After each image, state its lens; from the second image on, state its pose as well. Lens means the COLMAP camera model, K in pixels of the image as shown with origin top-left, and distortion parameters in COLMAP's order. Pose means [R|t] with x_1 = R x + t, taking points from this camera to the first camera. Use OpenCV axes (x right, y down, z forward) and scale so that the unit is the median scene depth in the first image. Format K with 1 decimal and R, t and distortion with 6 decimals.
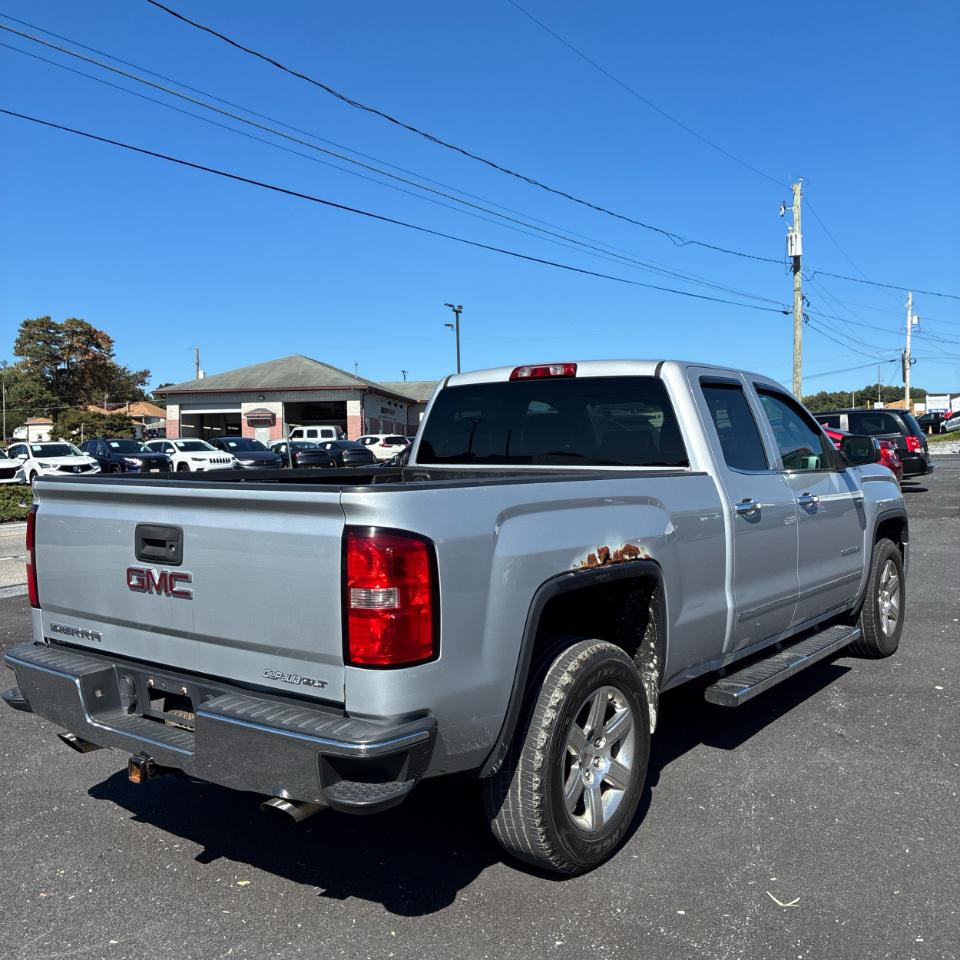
lens RADIAL K [[976.1, 0, 479.7], [0, 976.1, 474.6], [0, 0, 1]] dist [0.018515, 0.000000]
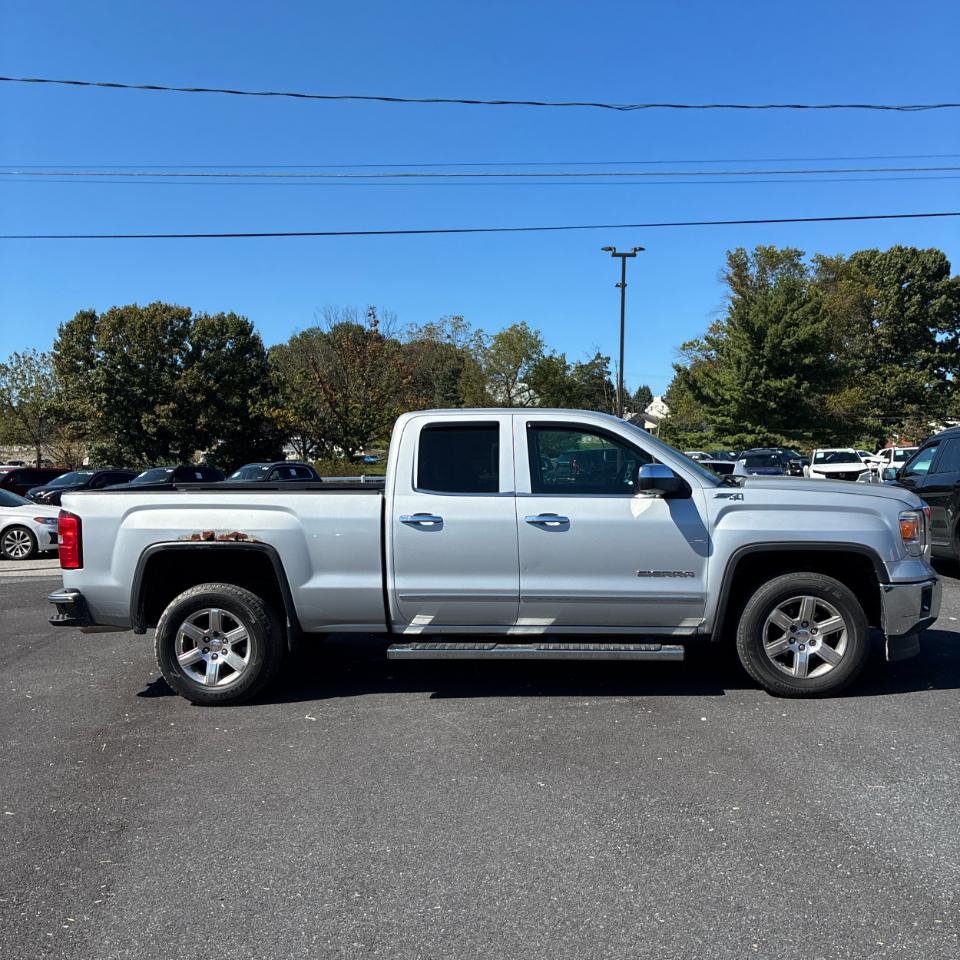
lens RADIAL K [[976.1, 0, 487.6], [0, 976.1, 478.7], [0, 0, 1]] dist [0.018515, 0.000000]
pose [[0.535868, 0.021834, -0.844019, 1.480800], [-0.017747, 0.999736, 0.014594, -0.045375], [0.844115, 0.007159, 0.536114, 0.348608]]
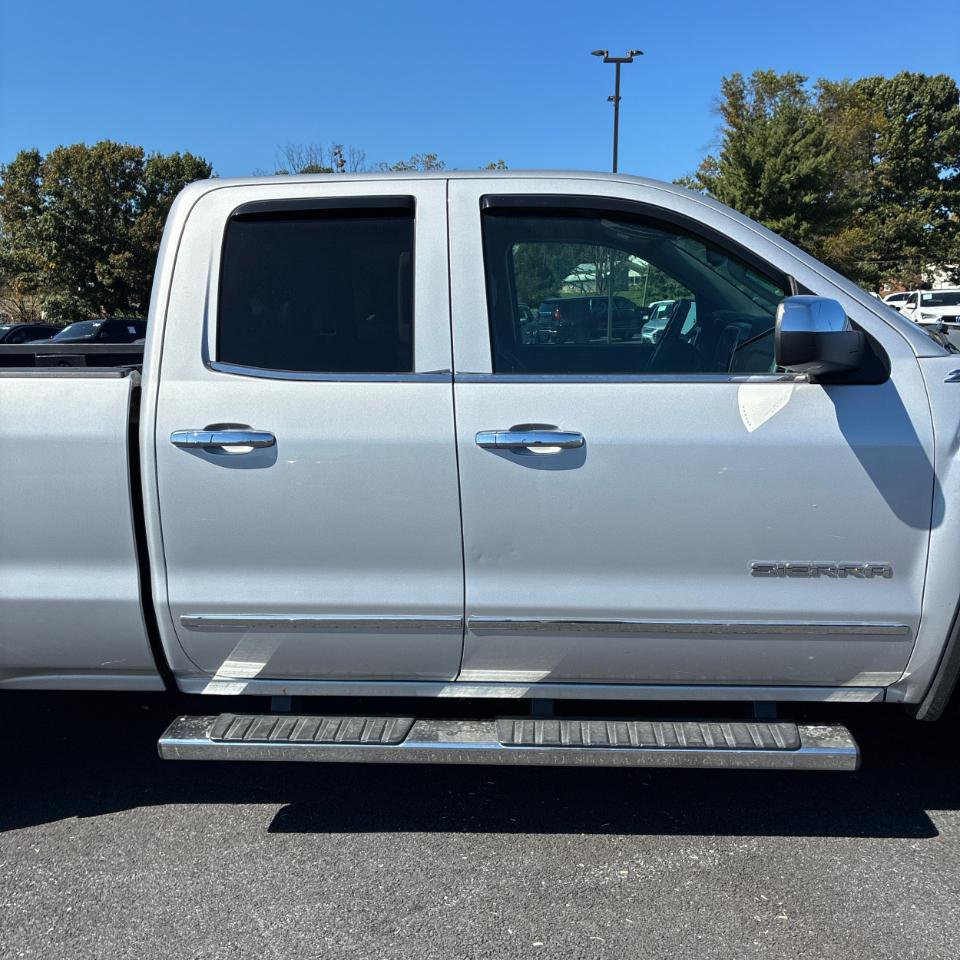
lens RADIAL K [[976.1, 0, 465.7], [0, 976.1, 467.8], [0, 0, 1]] dist [0.018515, 0.000000]
pose [[0.535878, 0.134645, -0.833490, 0.823442], [-0.009195, 0.988074, 0.153706, -0.038295], [0.844245, -0.074704, 0.530725, 0.821393]]
